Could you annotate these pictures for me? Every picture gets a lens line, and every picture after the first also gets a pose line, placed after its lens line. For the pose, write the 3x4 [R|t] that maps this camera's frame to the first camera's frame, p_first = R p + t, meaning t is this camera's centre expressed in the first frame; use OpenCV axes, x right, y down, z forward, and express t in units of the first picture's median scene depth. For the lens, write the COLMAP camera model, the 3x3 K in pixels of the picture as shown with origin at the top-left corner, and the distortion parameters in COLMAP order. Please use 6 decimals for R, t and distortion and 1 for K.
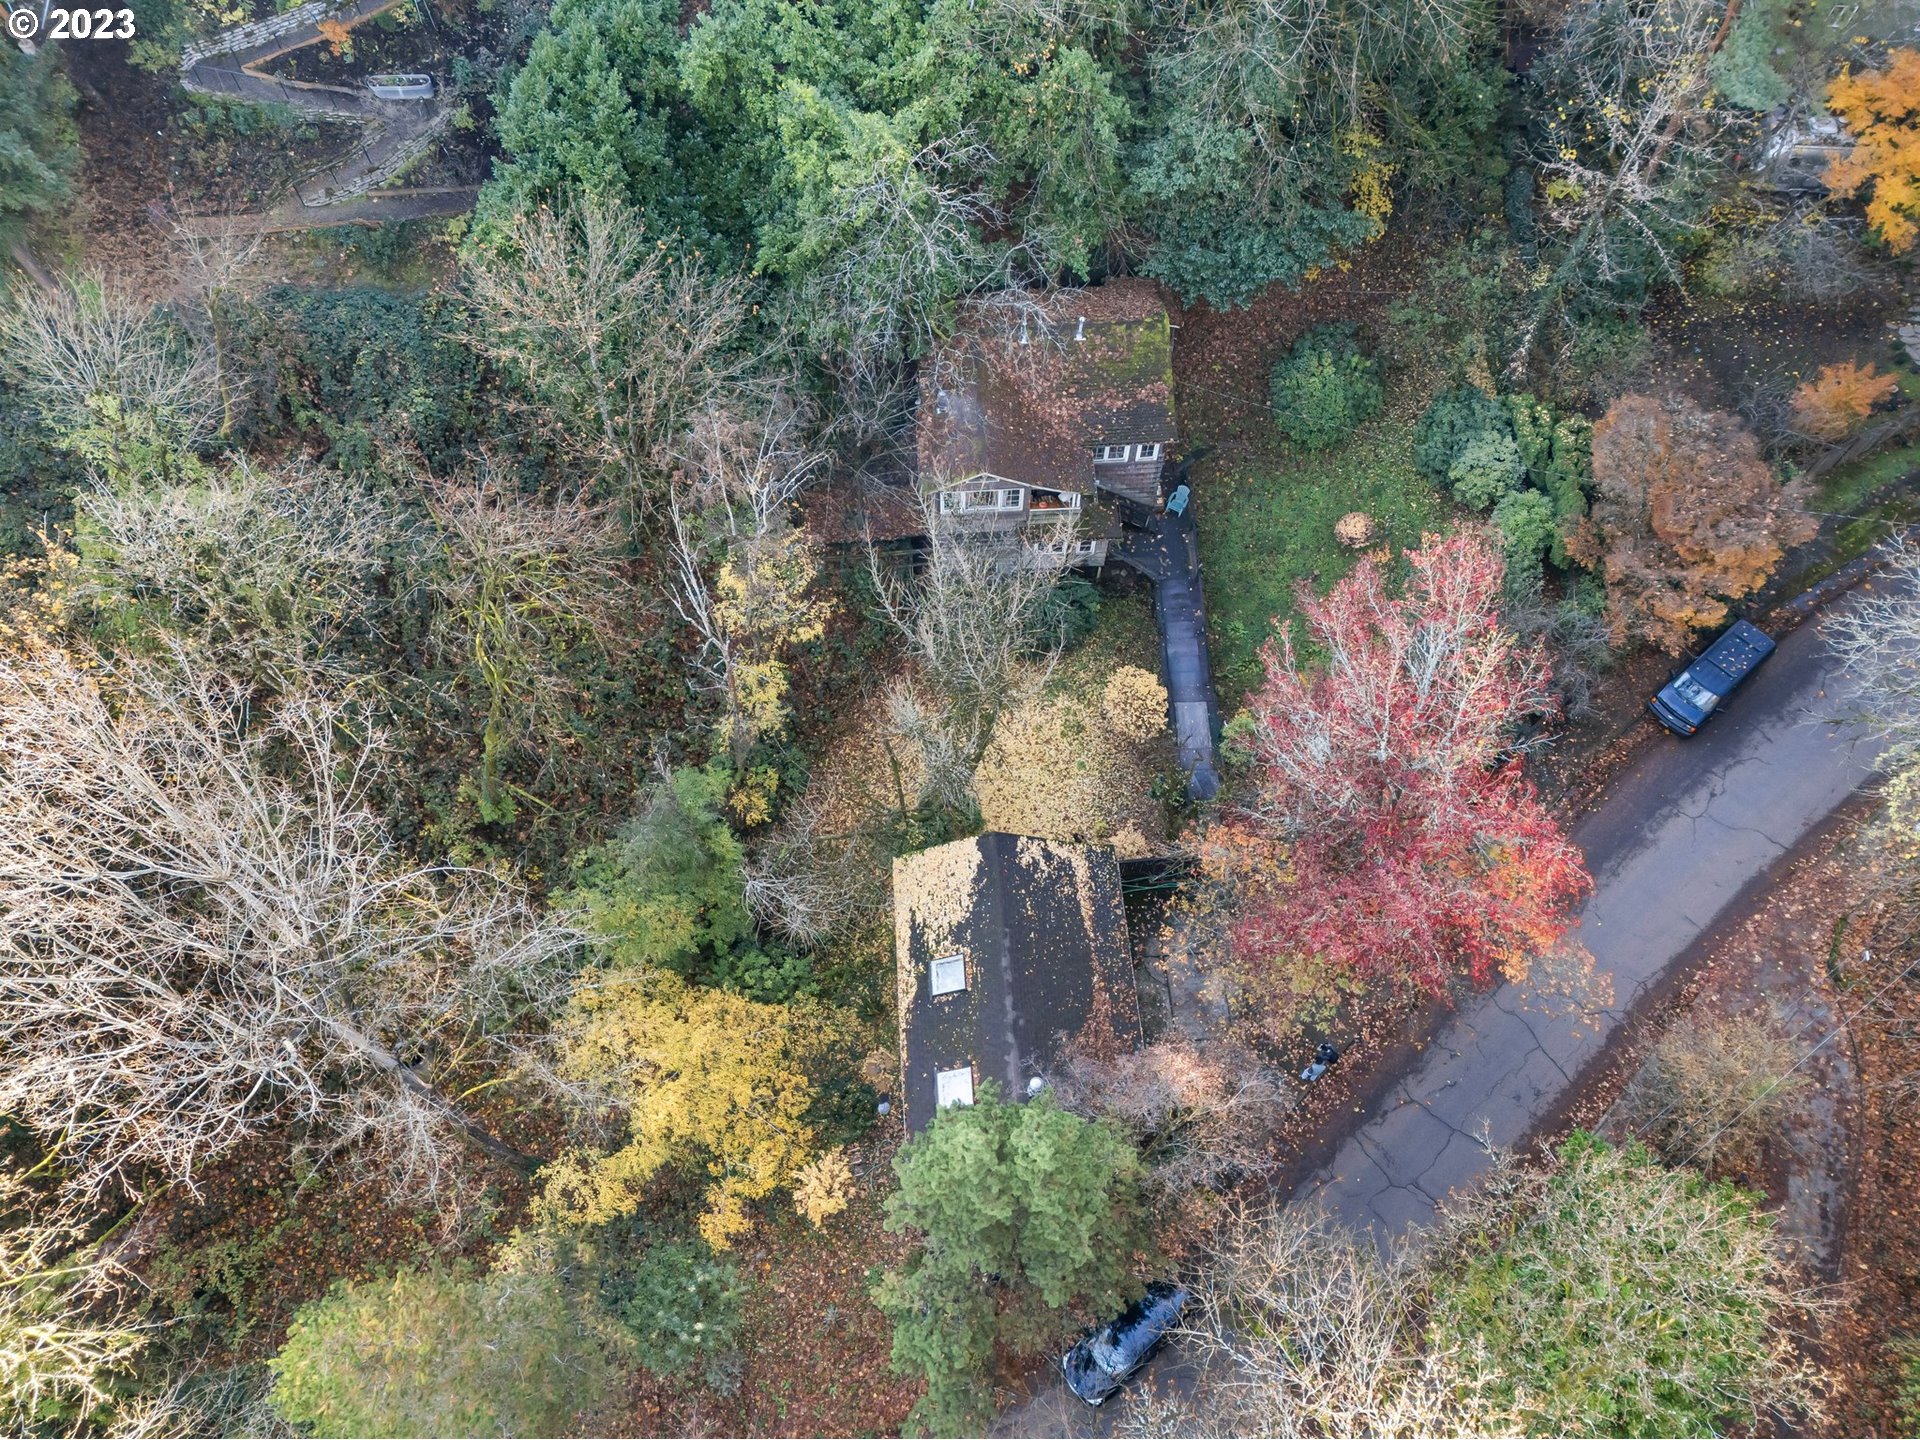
lens RADIAL K [[1410.6, 0, 1012.8], [0, 1410.6, 709.0], [0, 0, 1]] dist [0.076823, -0.053464]
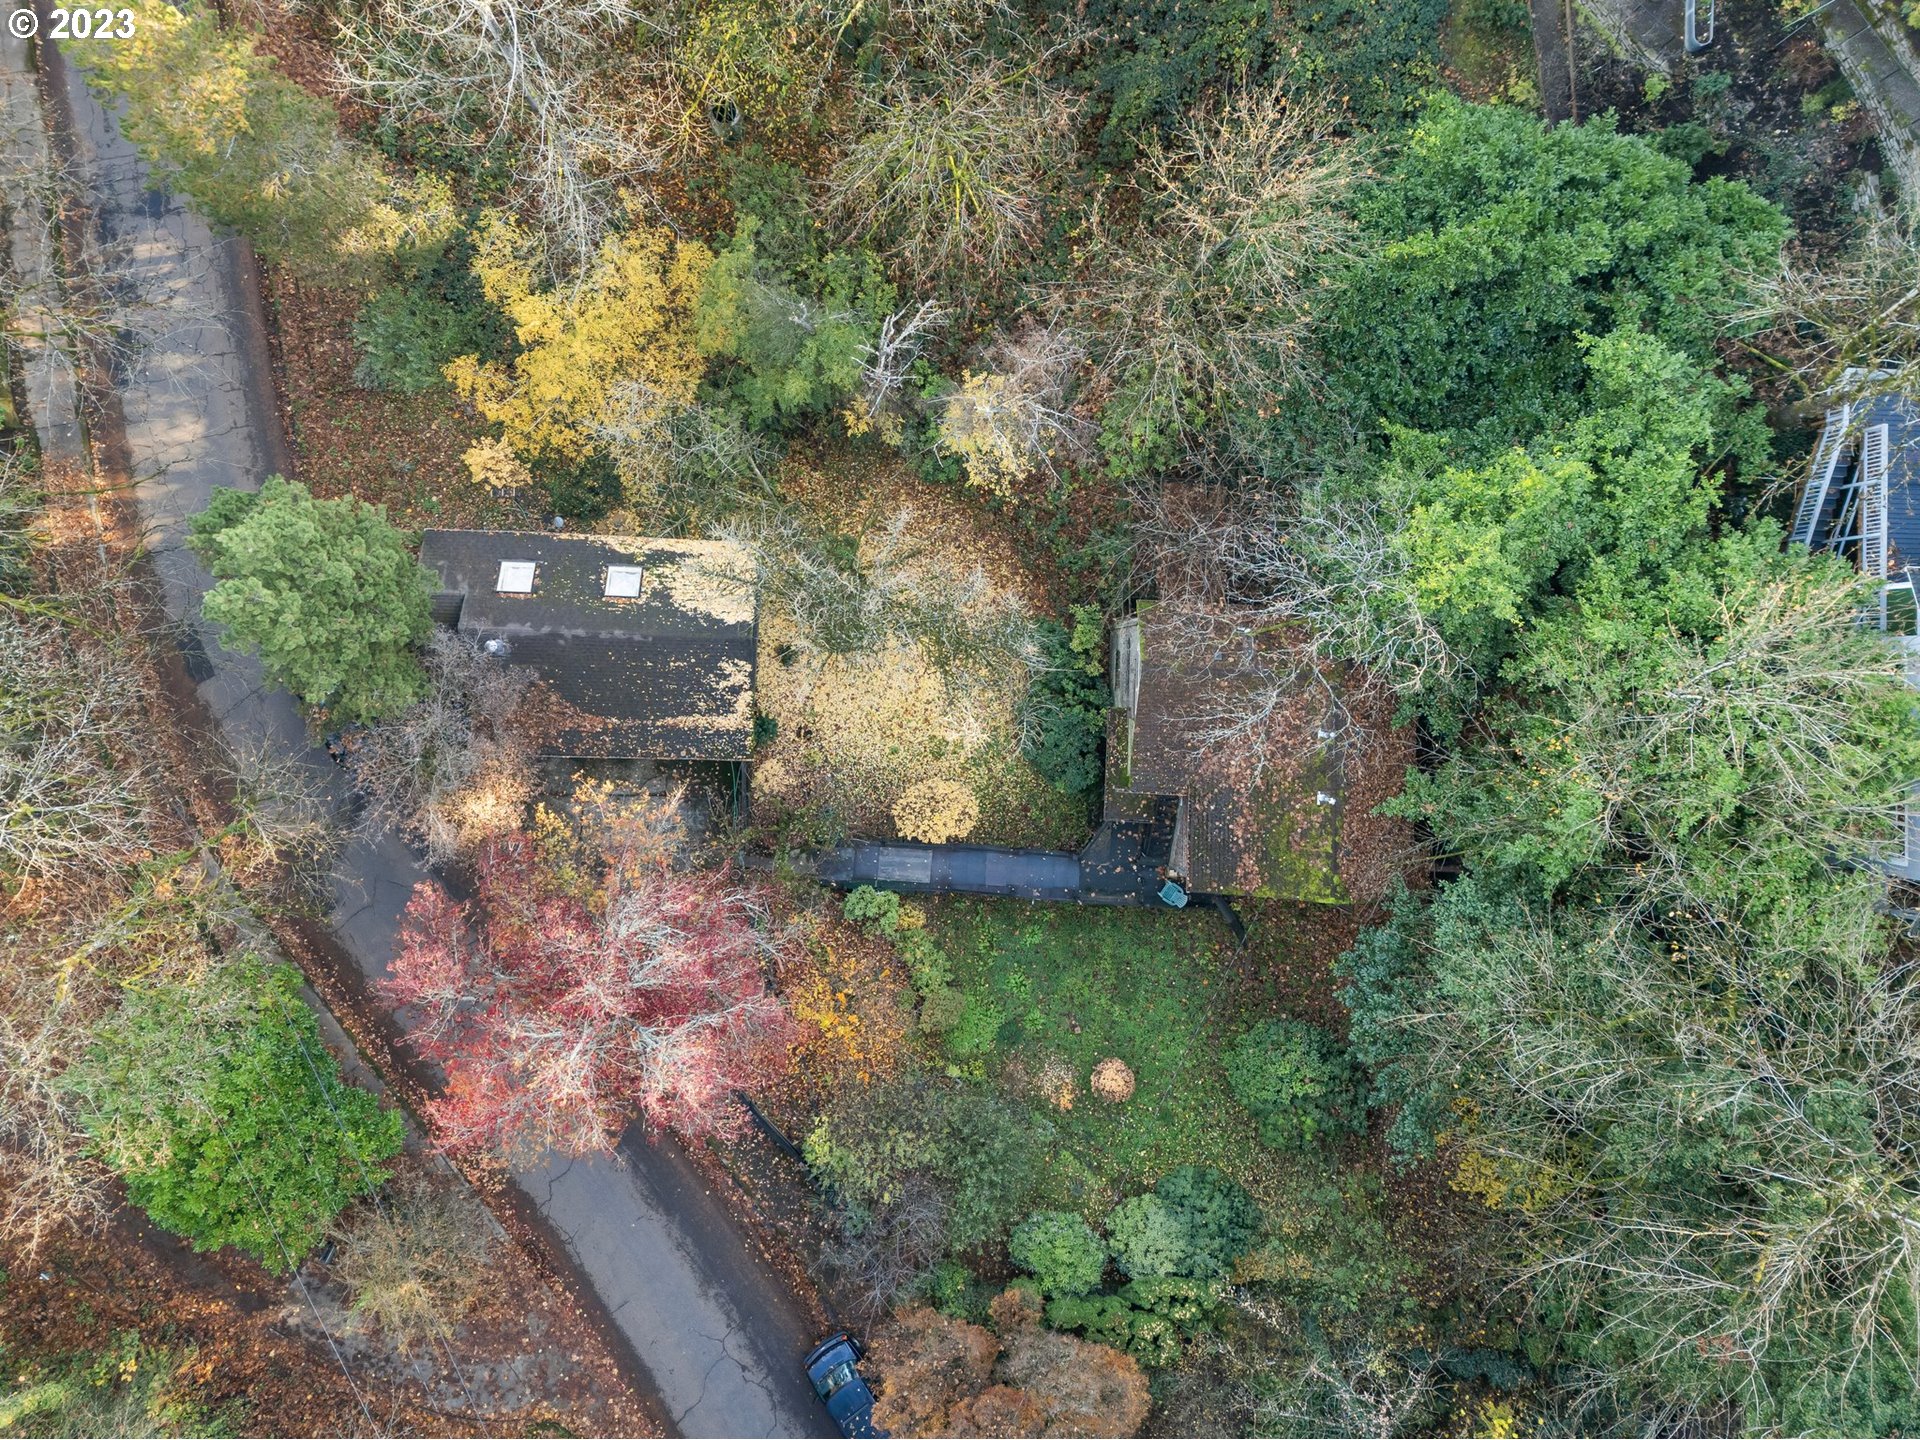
lens RADIAL K [[1410.6, 0, 1012.8], [0, 1410.6, 709.0], [0, 0, 1]] dist [0.076823, -0.053464]
pose [[-0.115926, 0.992633, -0.035231, 0.051617], [-0.908743, -0.091678, 0.407162, -0.506463], [0.400933, 0.079217, 0.912676, 0.140682]]
